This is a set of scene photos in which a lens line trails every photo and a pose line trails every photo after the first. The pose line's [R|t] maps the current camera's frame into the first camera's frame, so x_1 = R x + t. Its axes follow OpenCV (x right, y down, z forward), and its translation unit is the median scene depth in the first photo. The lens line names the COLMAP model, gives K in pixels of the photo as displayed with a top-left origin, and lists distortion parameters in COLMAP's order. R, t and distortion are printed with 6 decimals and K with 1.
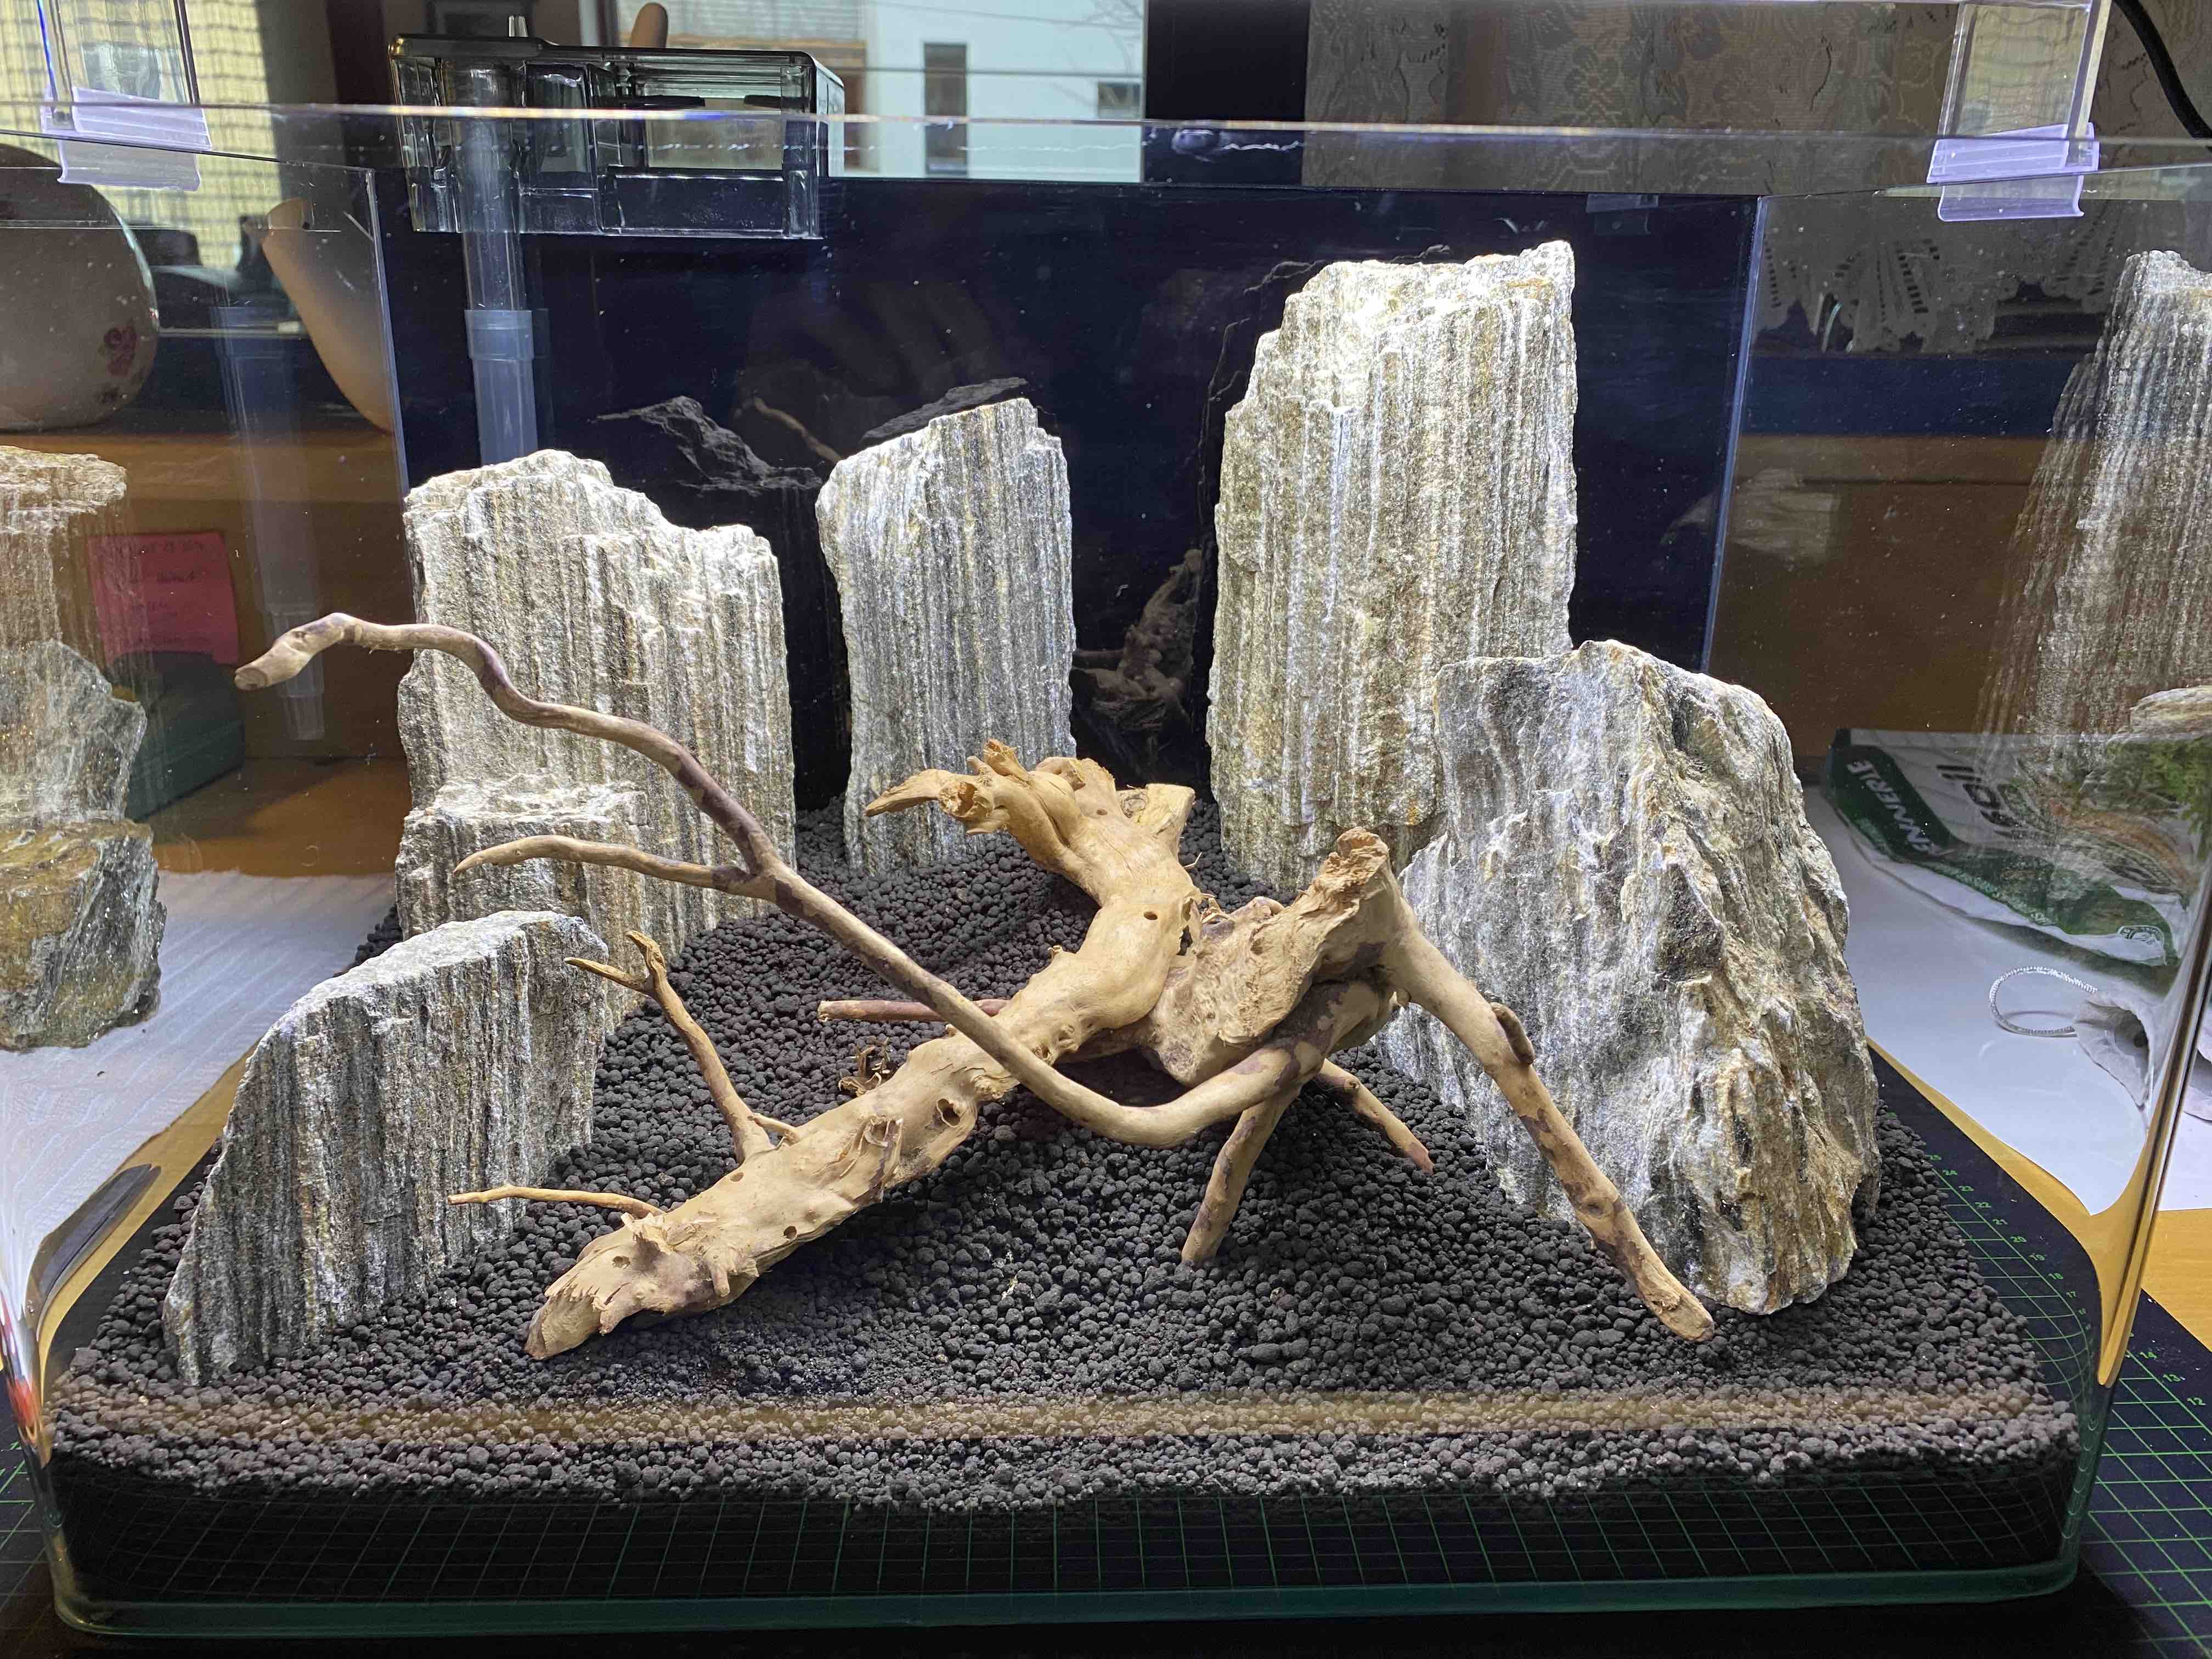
lens RADIAL K [[1701.7, 0, 1096.7], [0, 1701.7, 850.1], [0, 0, 1]] dist [0.012774, -0.039335]
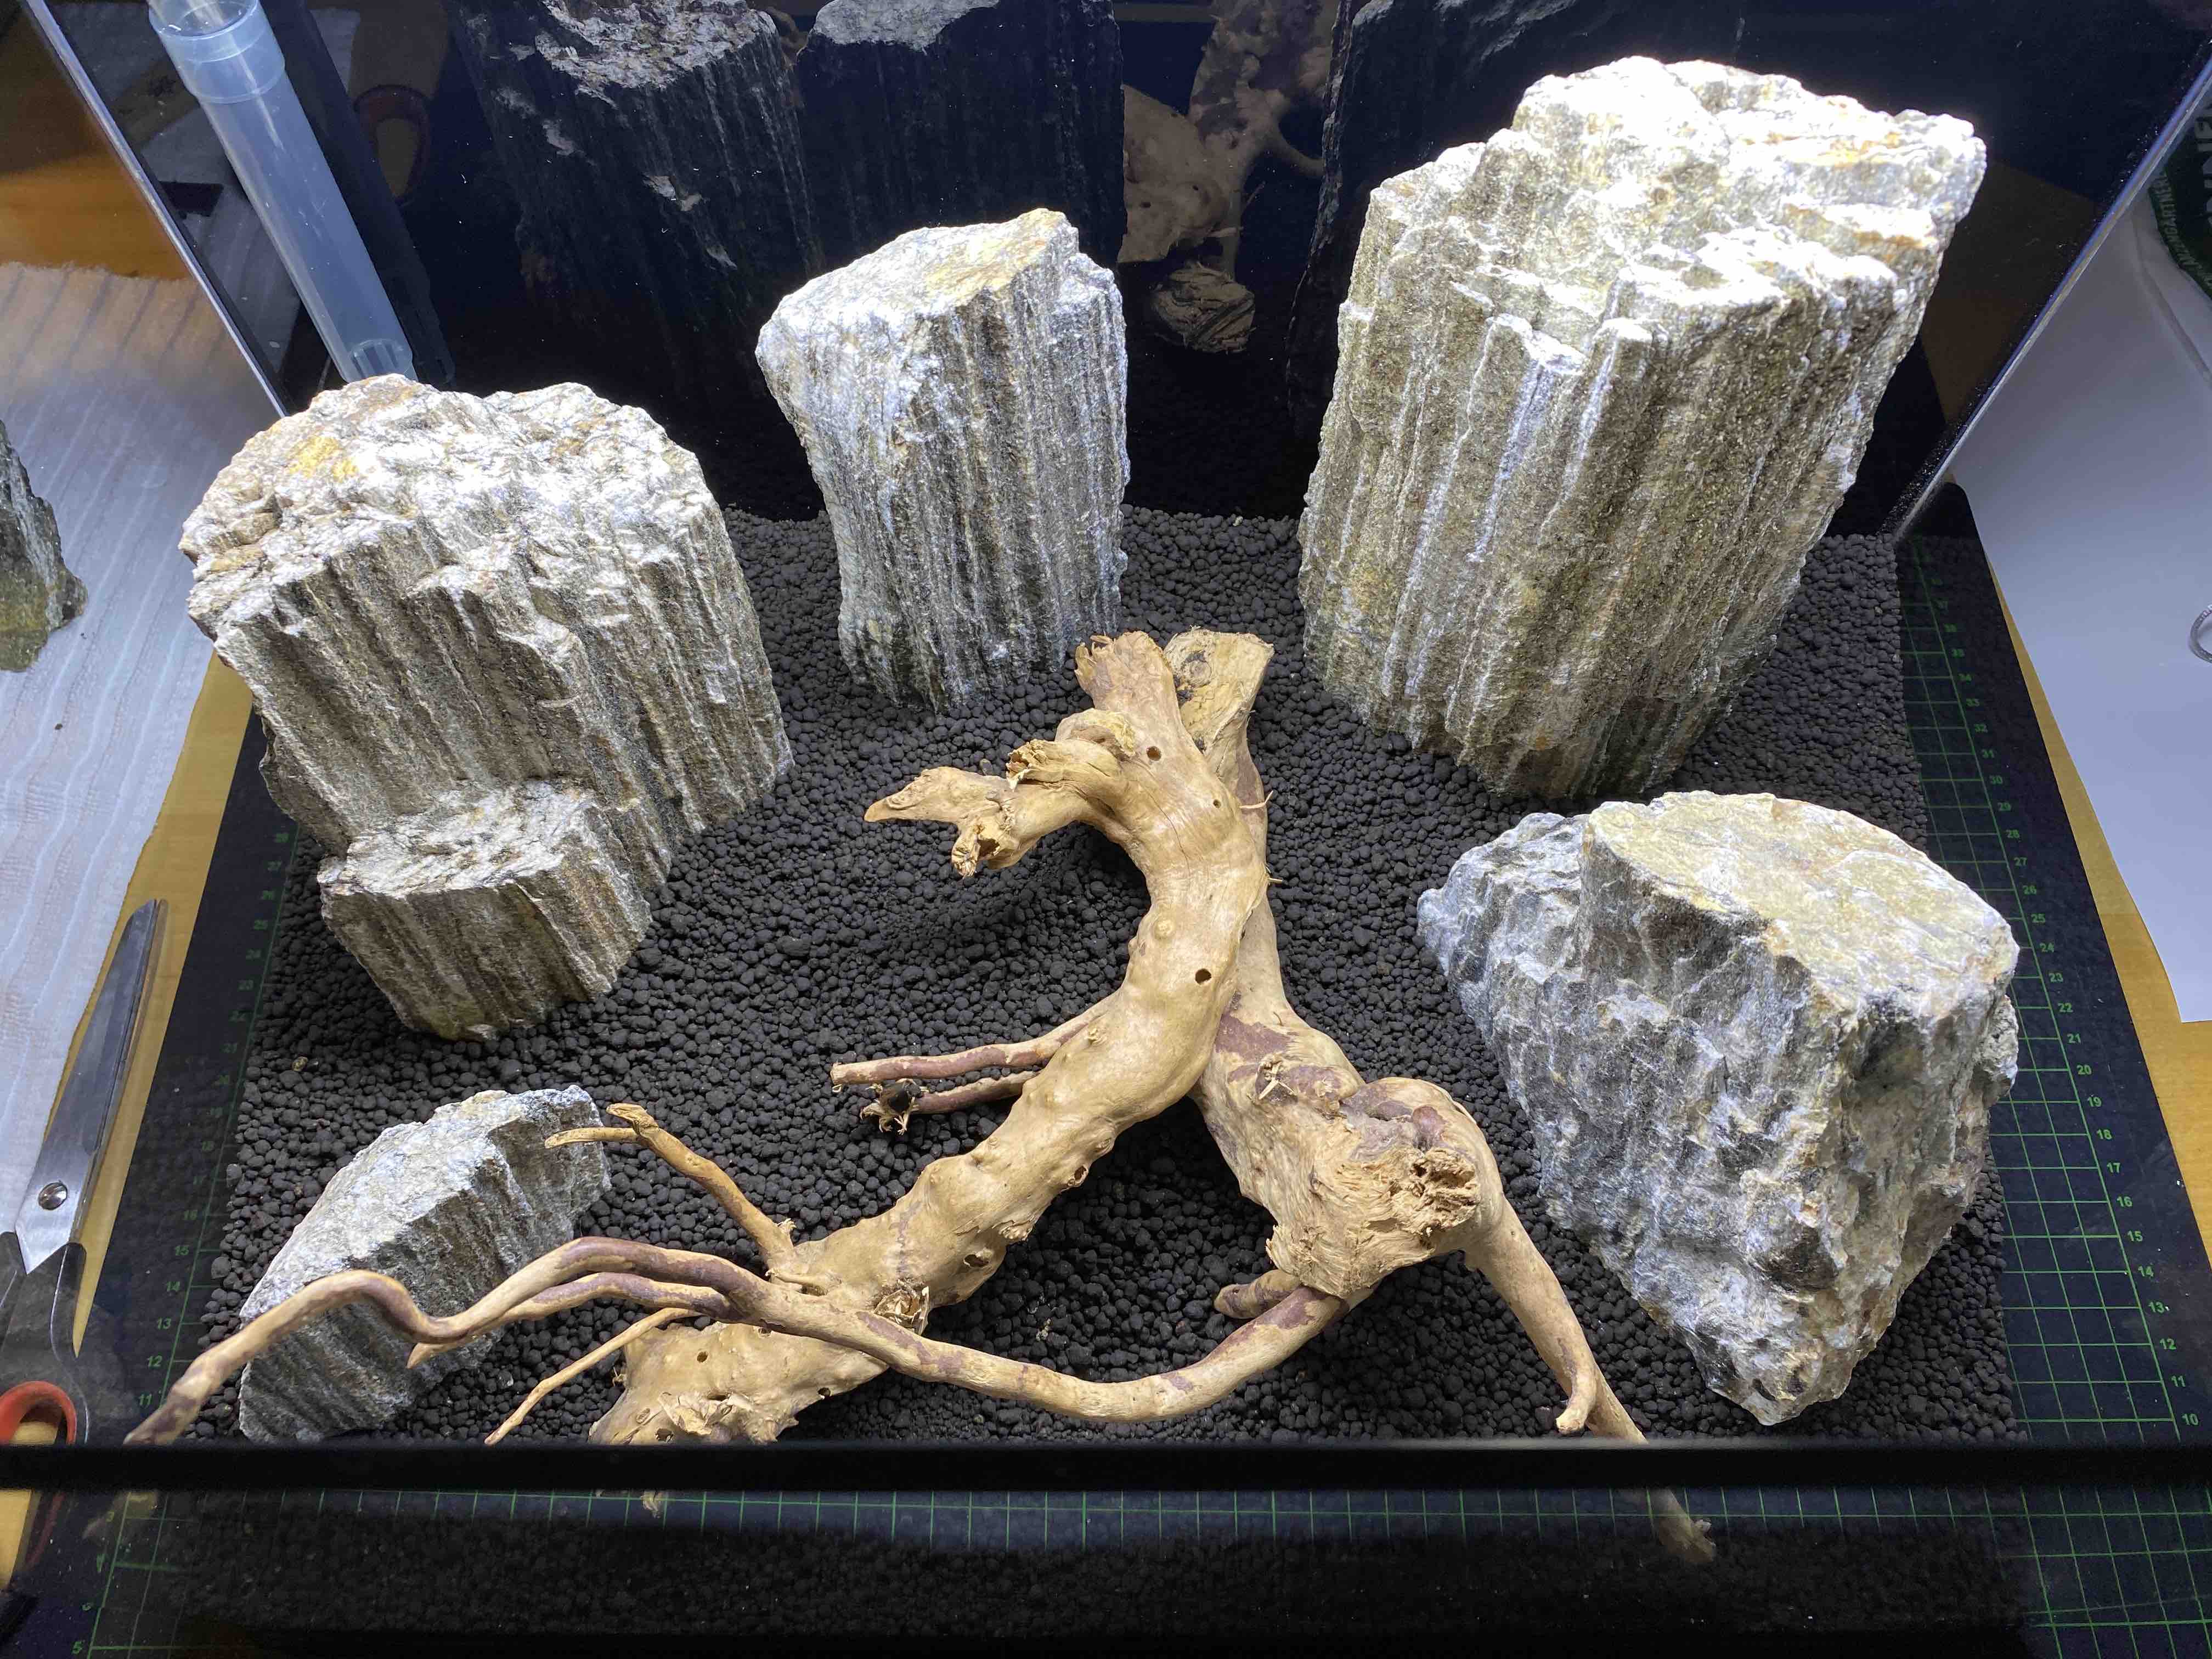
lens RADIAL K [[1701.7, 0, 1096.3], [0, 1701.7, 846.4], [0, 0, 1]] dist [0.012774, -0.039335]
pose [[0.999120, 0.035017, -0.023073, -0.004908], [-0.009761, 0.729286, 0.684139, -0.552981], [0.040784, -0.683312, 0.728987, 0.382001]]
